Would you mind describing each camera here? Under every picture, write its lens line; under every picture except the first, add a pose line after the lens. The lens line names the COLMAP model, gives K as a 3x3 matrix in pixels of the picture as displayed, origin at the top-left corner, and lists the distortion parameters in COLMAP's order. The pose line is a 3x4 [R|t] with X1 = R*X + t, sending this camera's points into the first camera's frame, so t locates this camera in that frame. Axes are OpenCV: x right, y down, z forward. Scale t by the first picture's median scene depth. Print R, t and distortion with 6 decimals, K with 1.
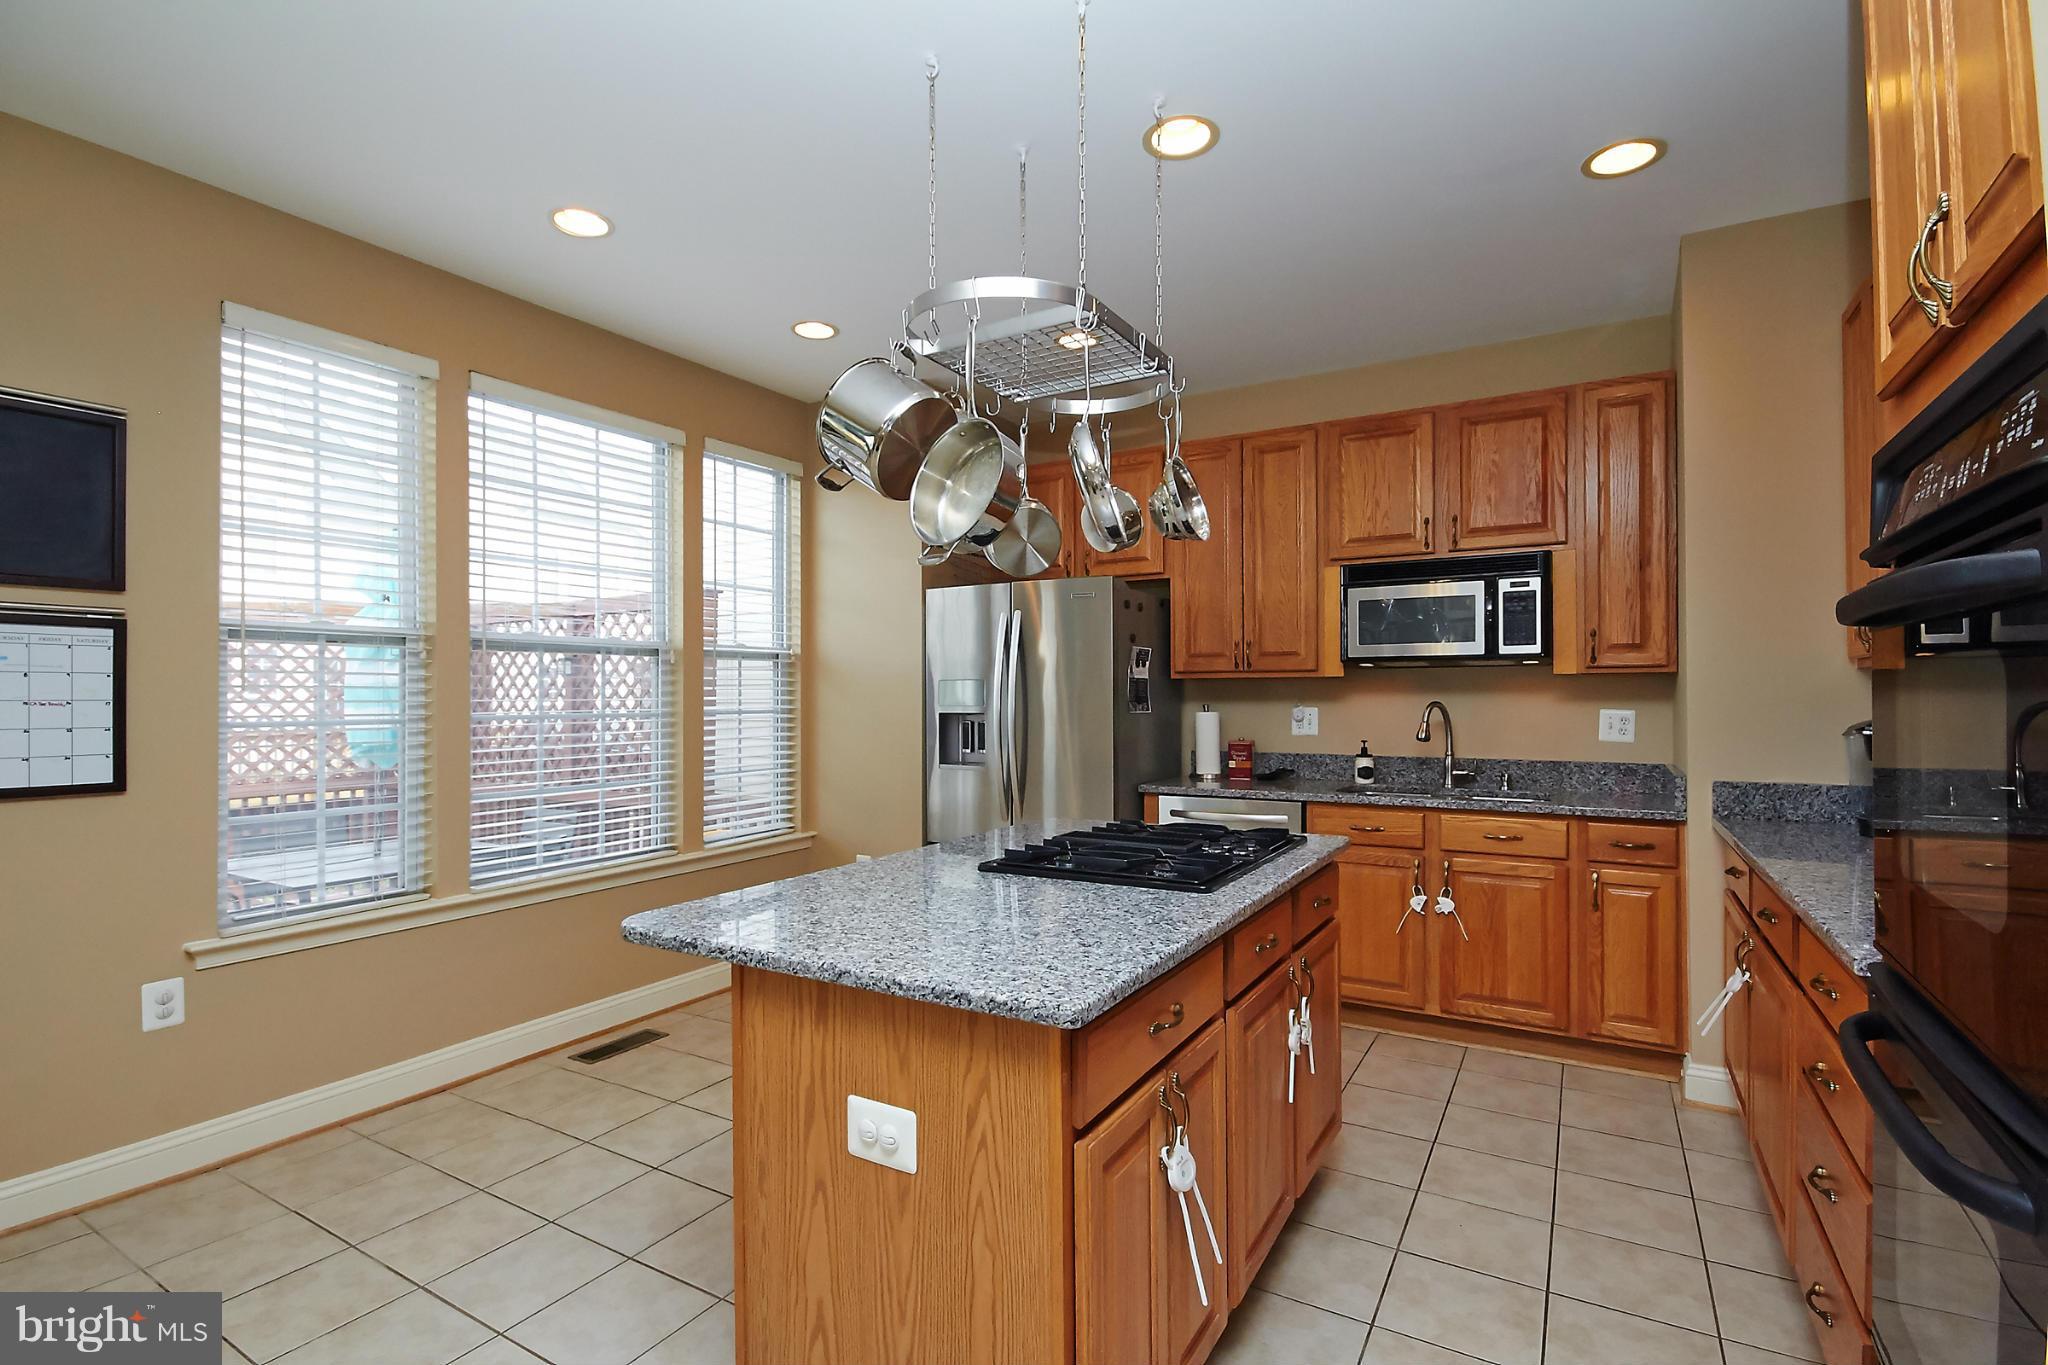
lens RADIAL K [[946.0, 0, 1024.6], [0, 946.0, 691.2], [0, 0, 1]] dist [-0.001307, 0.000131]
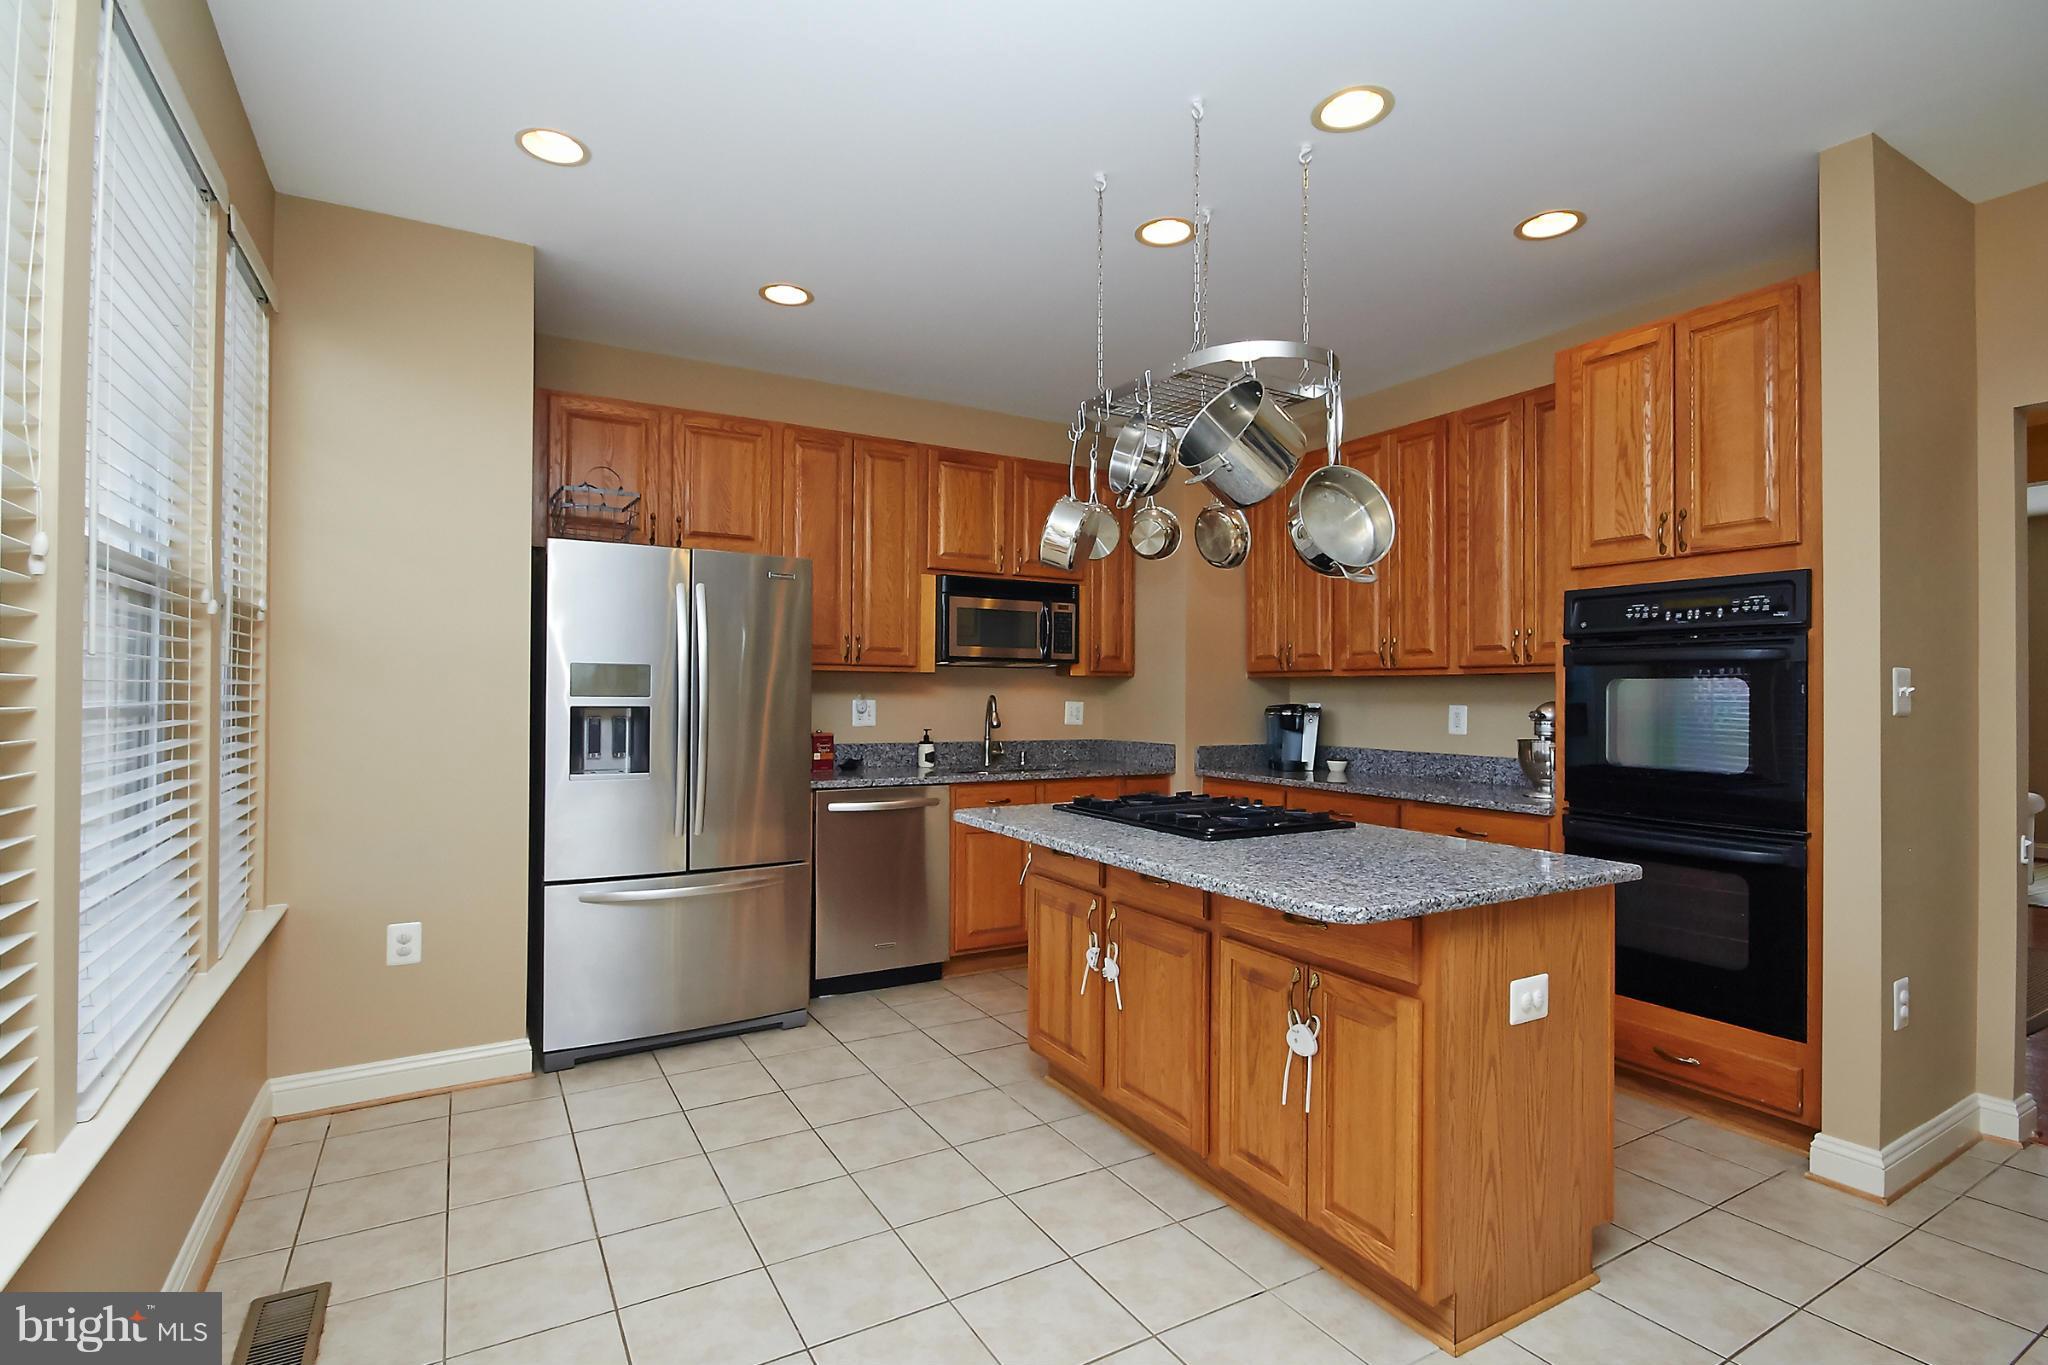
lens RADIAL K [[982.6, 0, 1024.0], [0, 982.6, 682.5], [0, 0, 1]] dist [0.000345, 0.000065]
pose [[0.488092, 0.017547, 0.872616, -1.179965], [-0.014755, 0.999821, -0.011851, 0.016392], [-0.872667, -0.007091, 0.488264, 0.619251]]
